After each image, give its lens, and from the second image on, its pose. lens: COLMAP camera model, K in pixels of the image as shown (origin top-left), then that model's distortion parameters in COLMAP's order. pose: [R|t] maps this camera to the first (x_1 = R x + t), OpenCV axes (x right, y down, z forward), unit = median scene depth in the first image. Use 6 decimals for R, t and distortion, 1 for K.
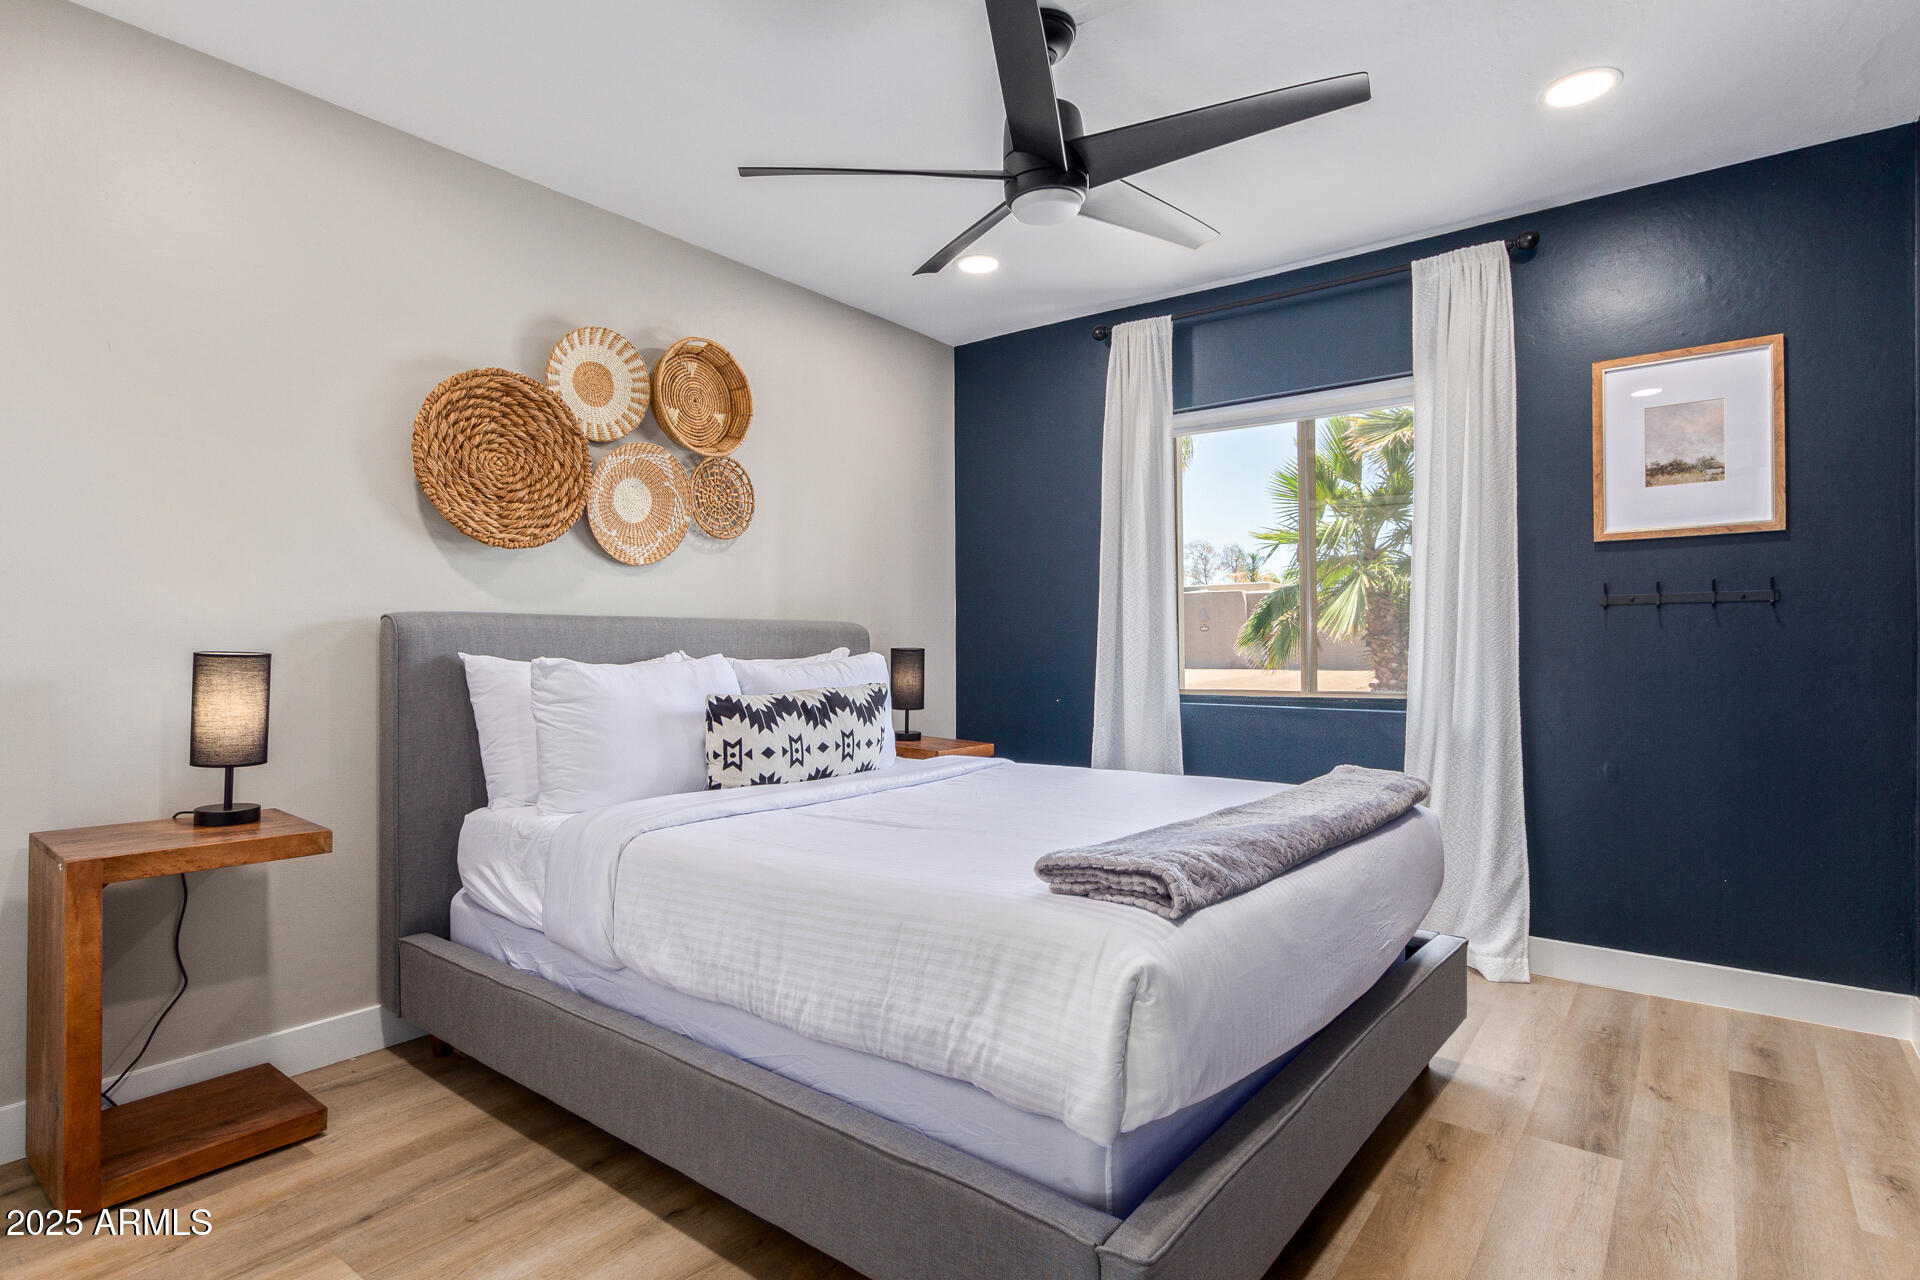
lens RADIAL K [[978.1, 0, 963.1], [0, 978.1, 640.9], [0, 0, 1]] dist [0.032833, 0.000363]
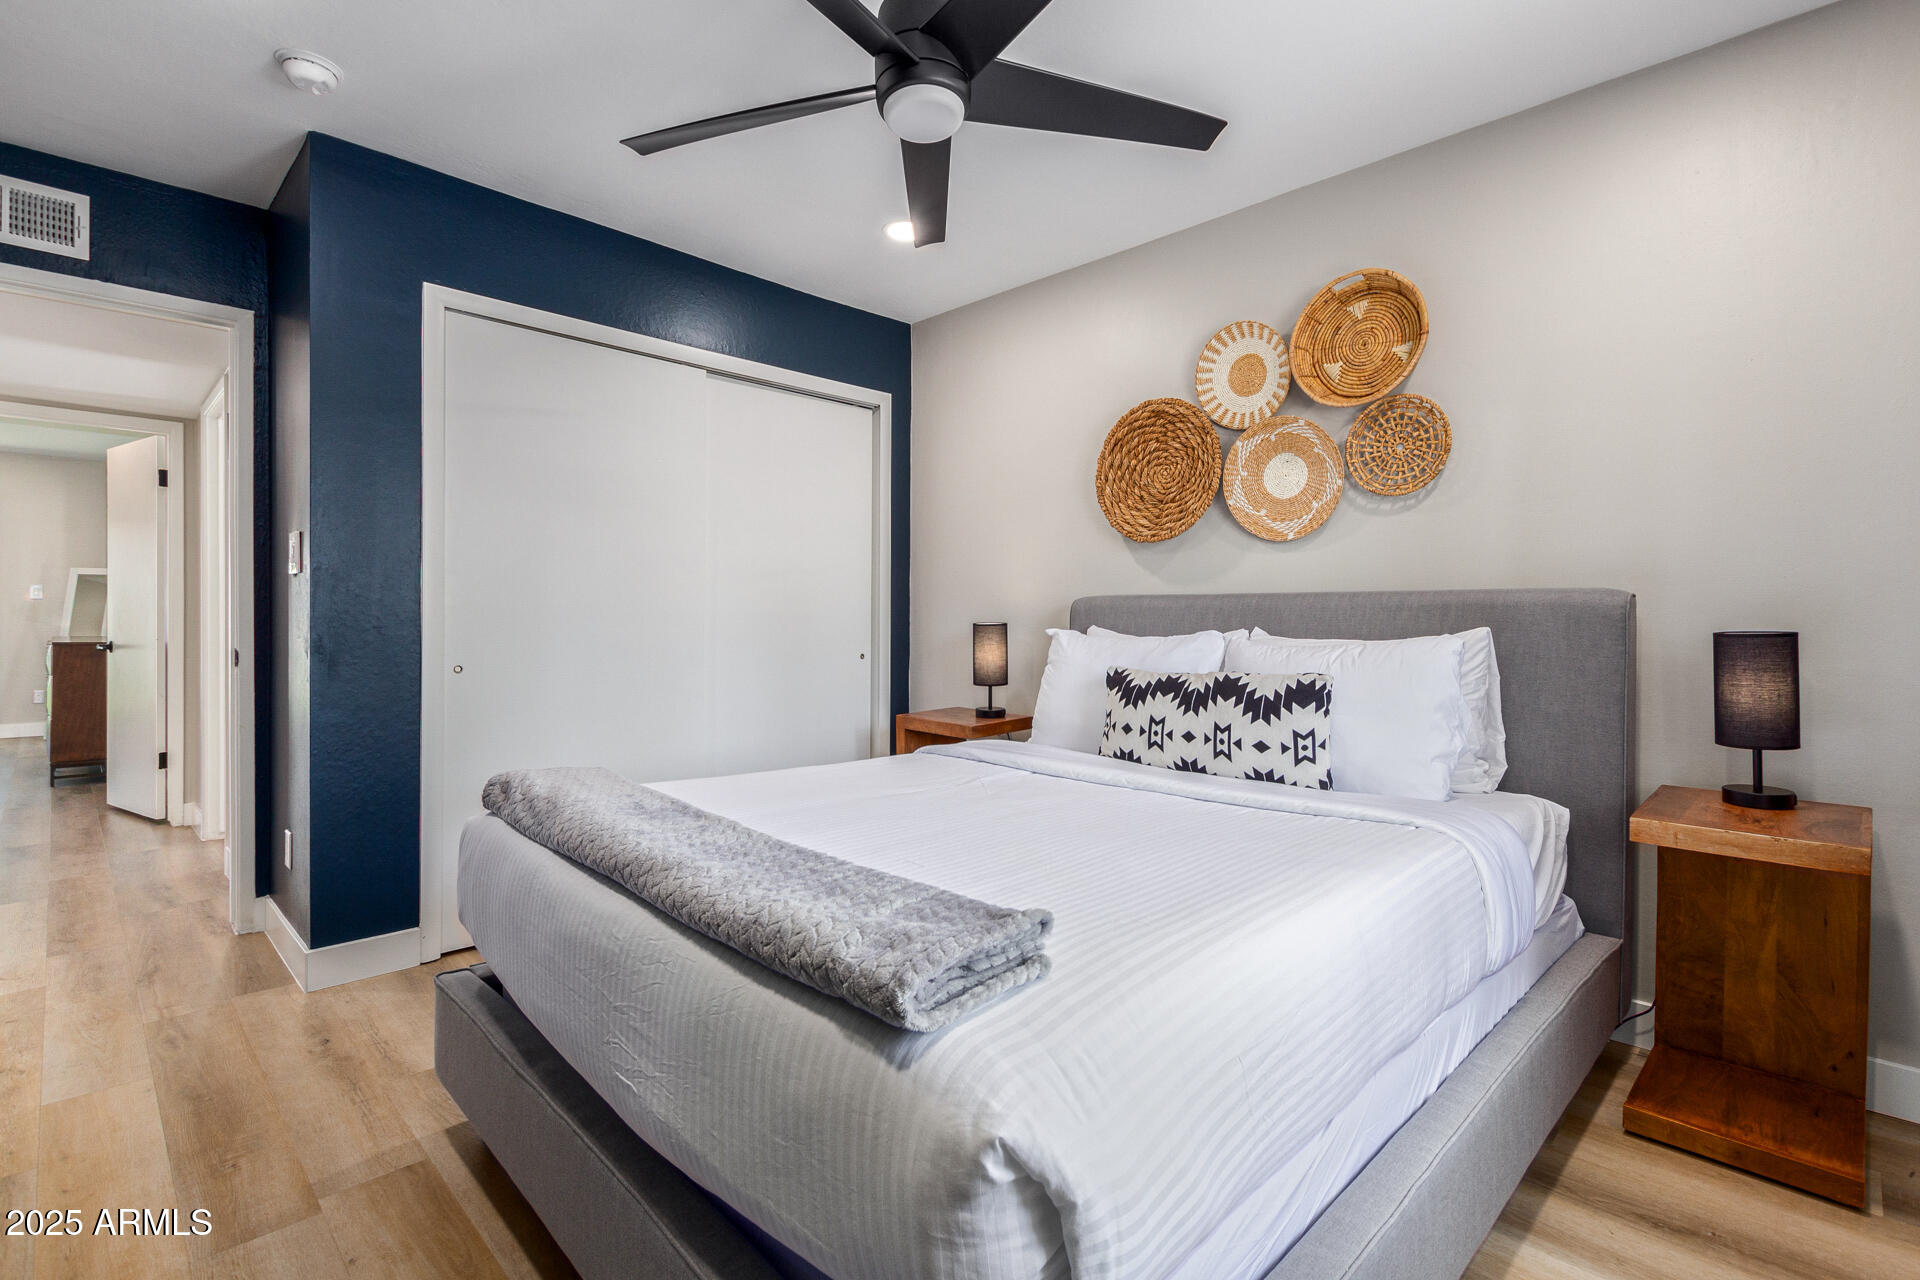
lens RADIAL K [[899.7, 0, 965.2], [0, 899.7, 621.7], [0, 0, 1]] dist [-0.001797, -0.000183]
pose [[-0.129541, 0.001897, -0.991572, 0.656340], [-0.005601, 0.999981, 0.002645, 0.003685], [0.991558, 0.005897, -0.129528, 0.866791]]
